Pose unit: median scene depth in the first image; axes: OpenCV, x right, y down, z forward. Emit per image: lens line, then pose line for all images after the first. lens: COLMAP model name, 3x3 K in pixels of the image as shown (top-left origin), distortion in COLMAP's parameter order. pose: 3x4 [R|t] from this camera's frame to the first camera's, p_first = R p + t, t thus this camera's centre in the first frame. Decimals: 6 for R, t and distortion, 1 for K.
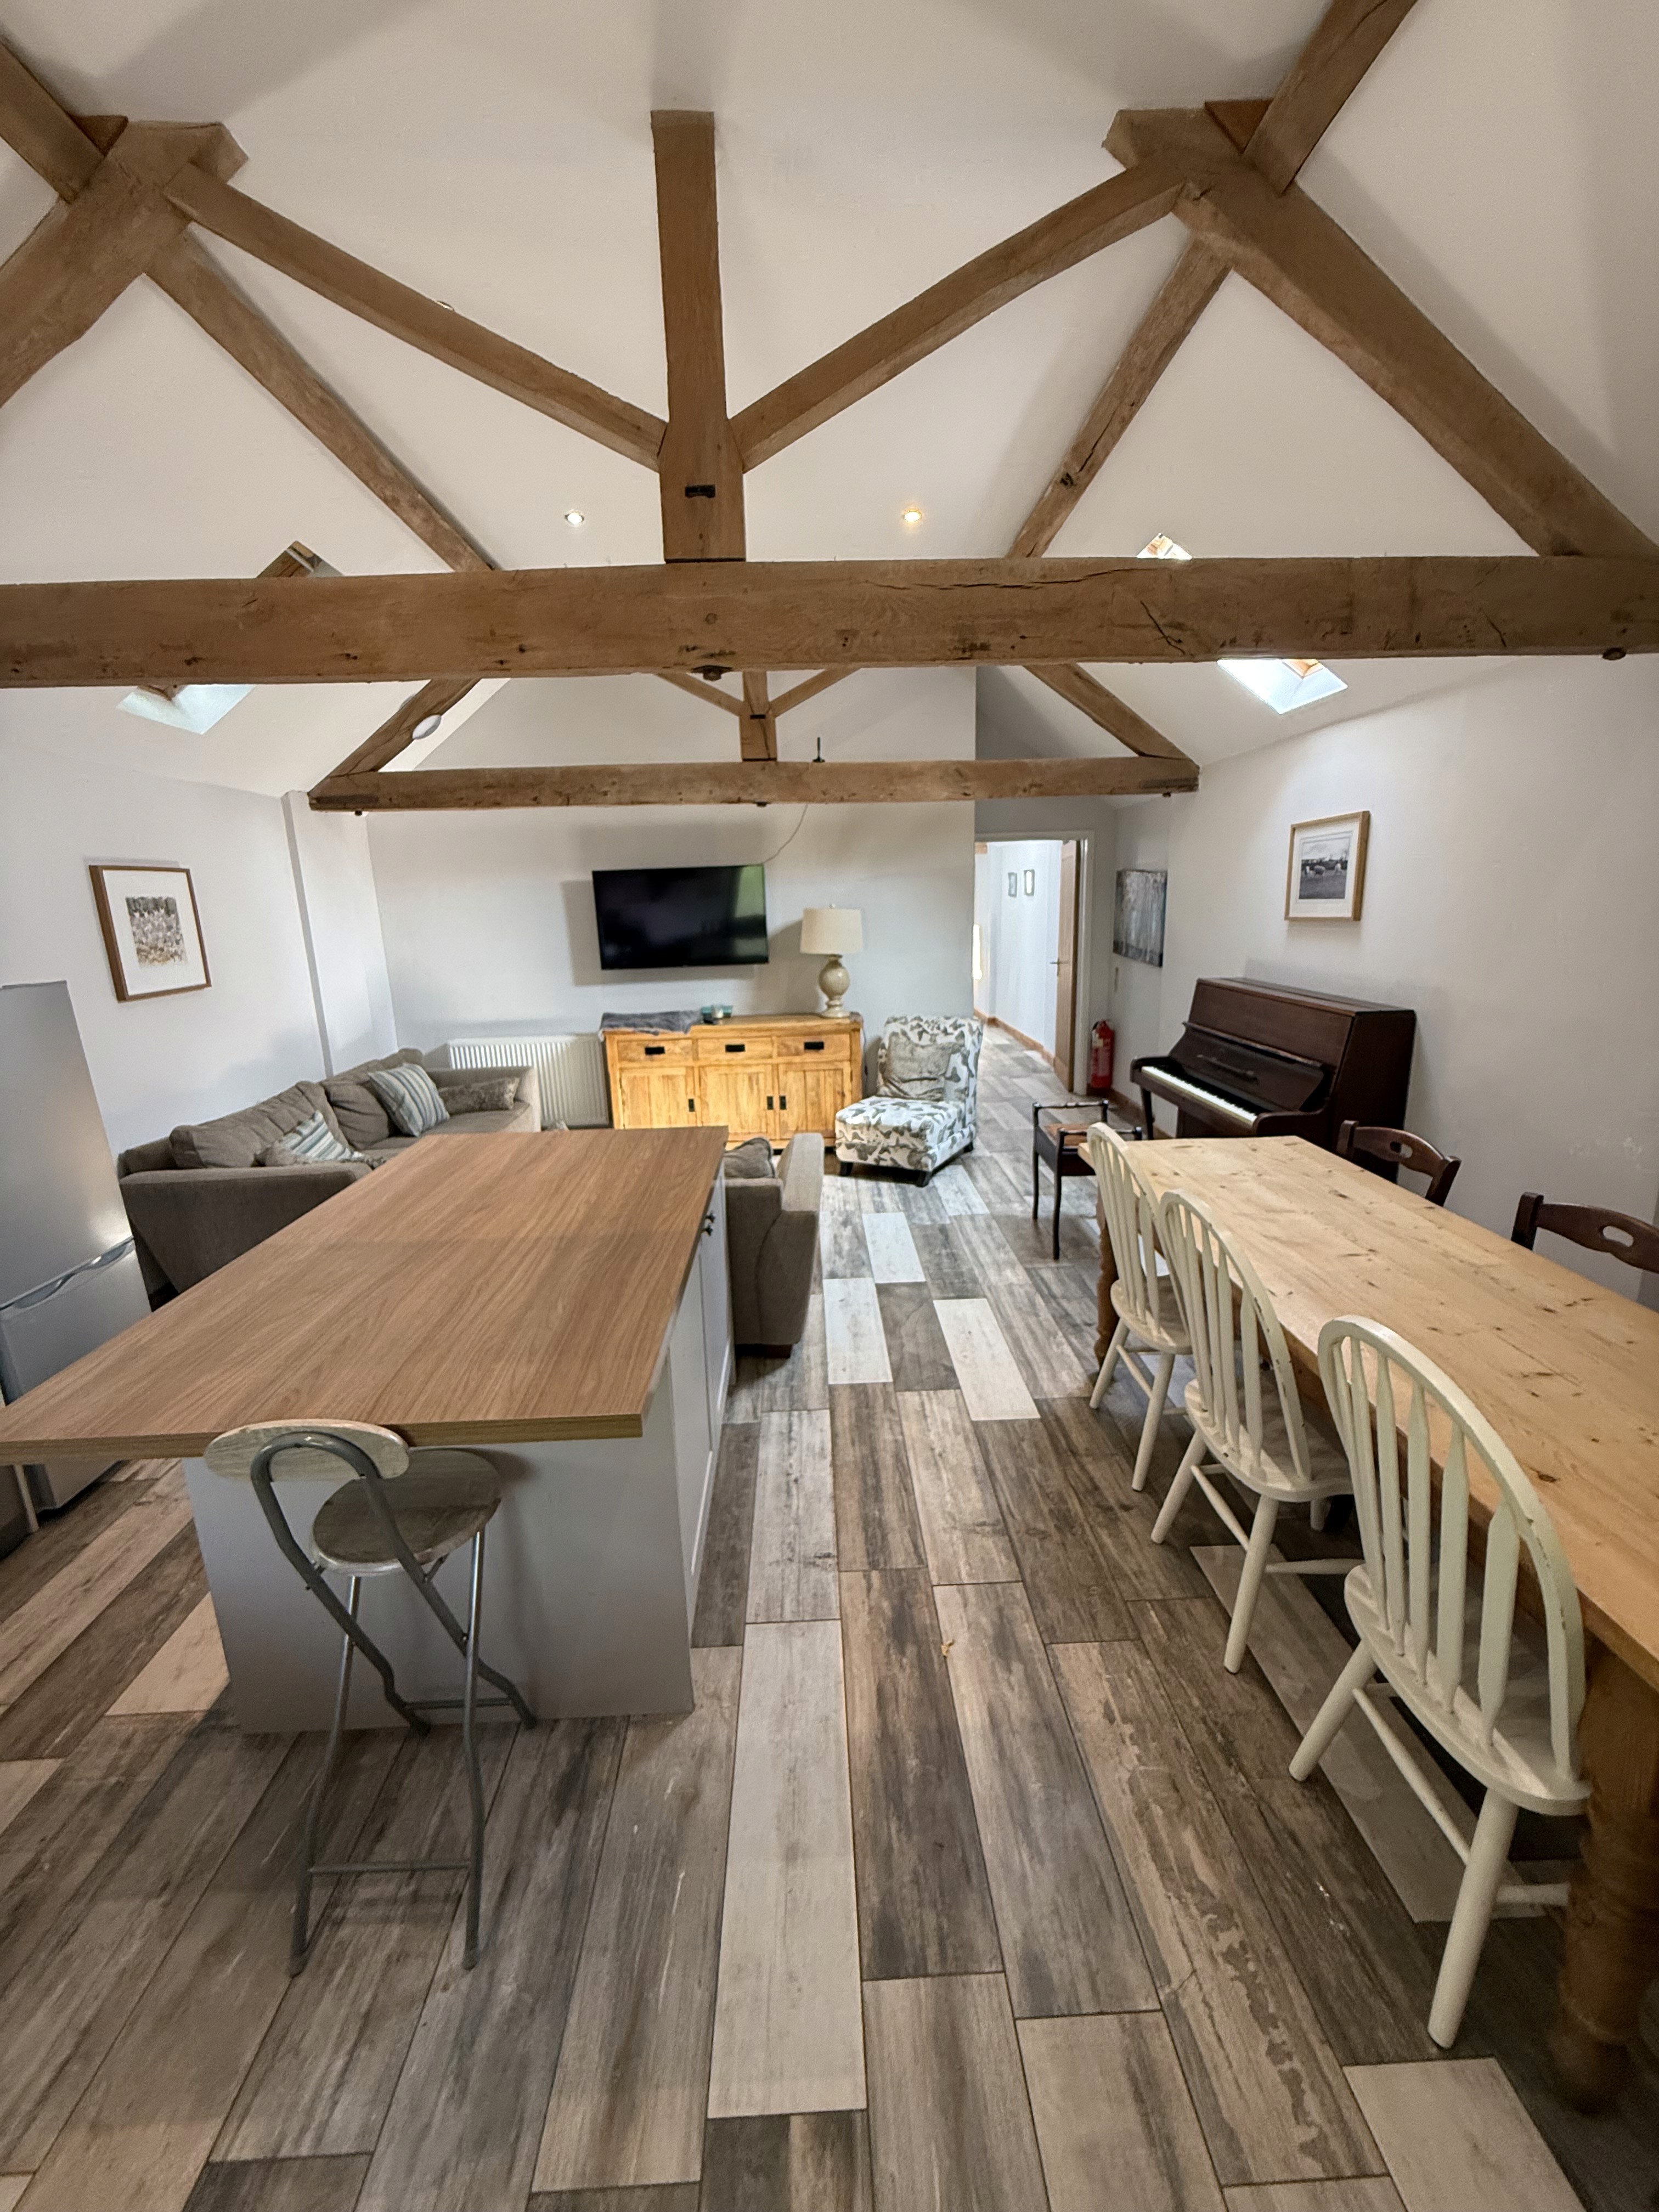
lens RADIAL K [[882.7, 0, 828.1], [0, 882.7, 1096.4], [0, 0, 1]] dist [-0.002404, 0.000167]
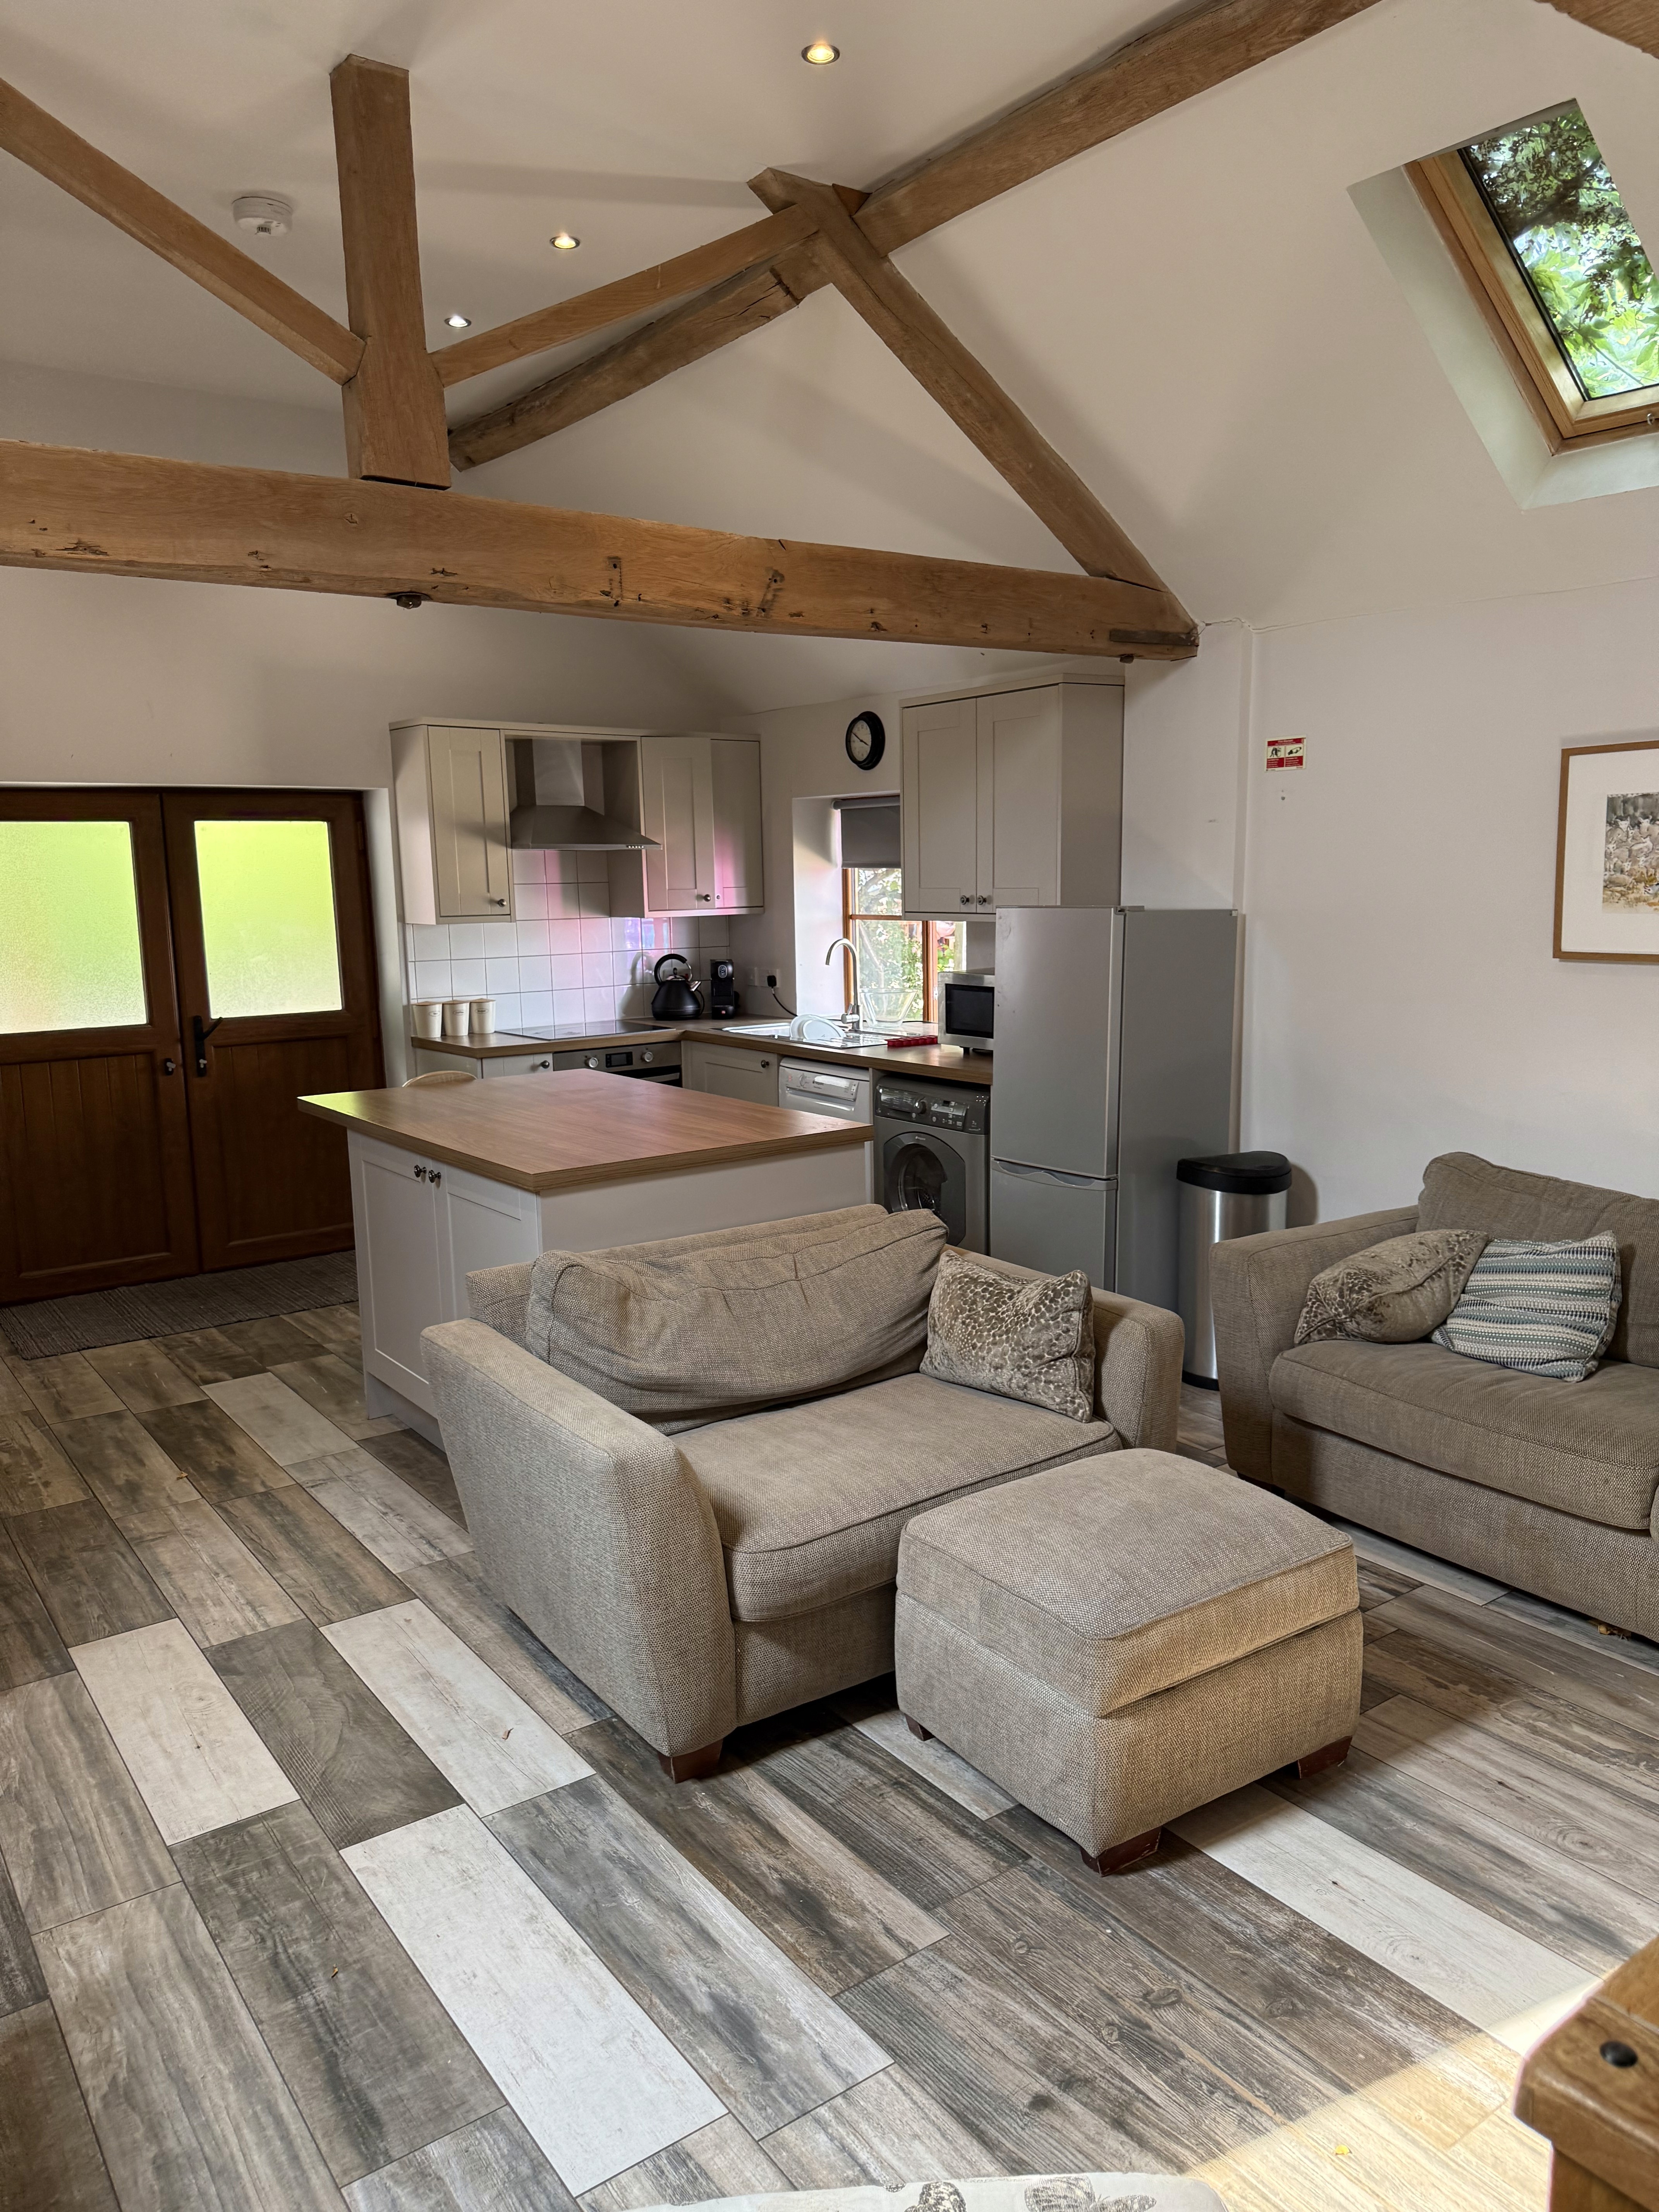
lens RADIAL K [[1572.0, 0, 841.4], [0, 1572.0, 1108.8], [0, 0, 1]] dist [0.040690, -0.052190]
pose [[-0.824557, 0.133387, -0.549831, 0.305524], [-0.078723, 0.935310, 0.344961, -0.396424], [0.560276, 0.327724, -0.760715, 1.773006]]
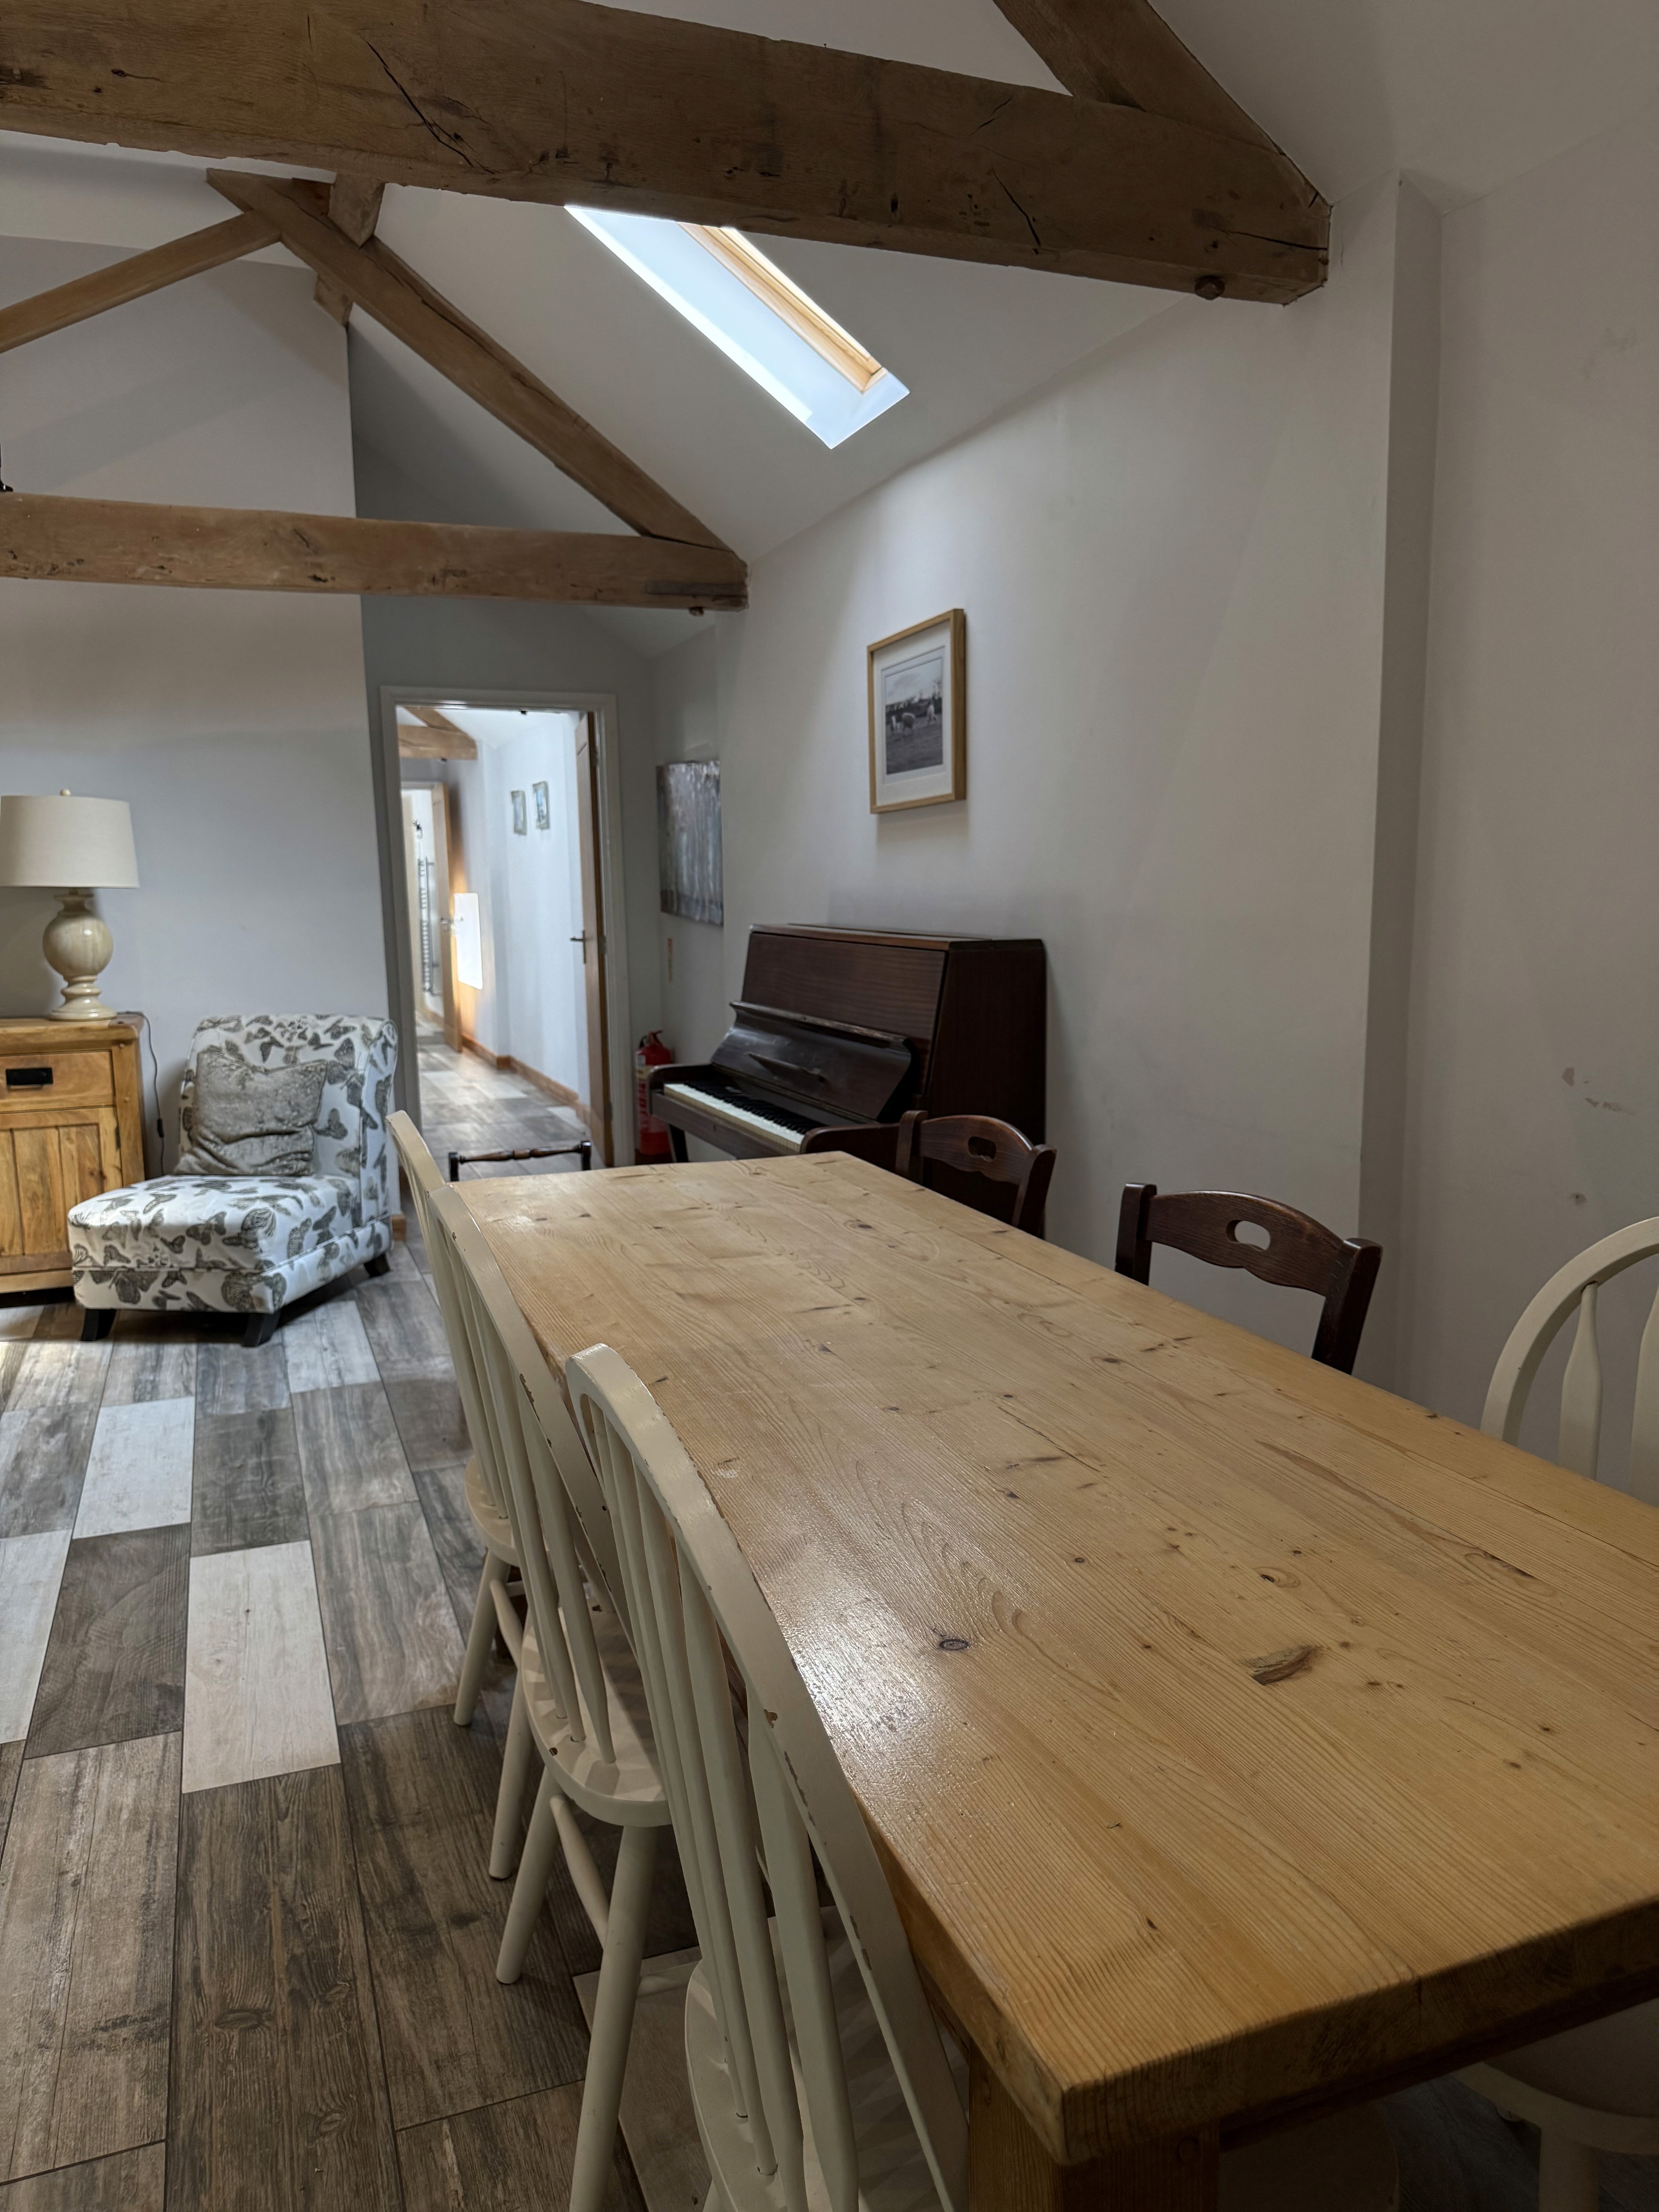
lens RADIAL K [[1572.0, 0, 819.7], [0, 1572.0, 1101.7], [0, 0, 1]] dist [0.040690, -0.052190]
pose [[0.944674, -0.032254, 0.326421, 0.184679], [0.059613, 0.995463, -0.074158, 0.078419], [-0.322549, 0.089514, 0.942311, 0.079580]]
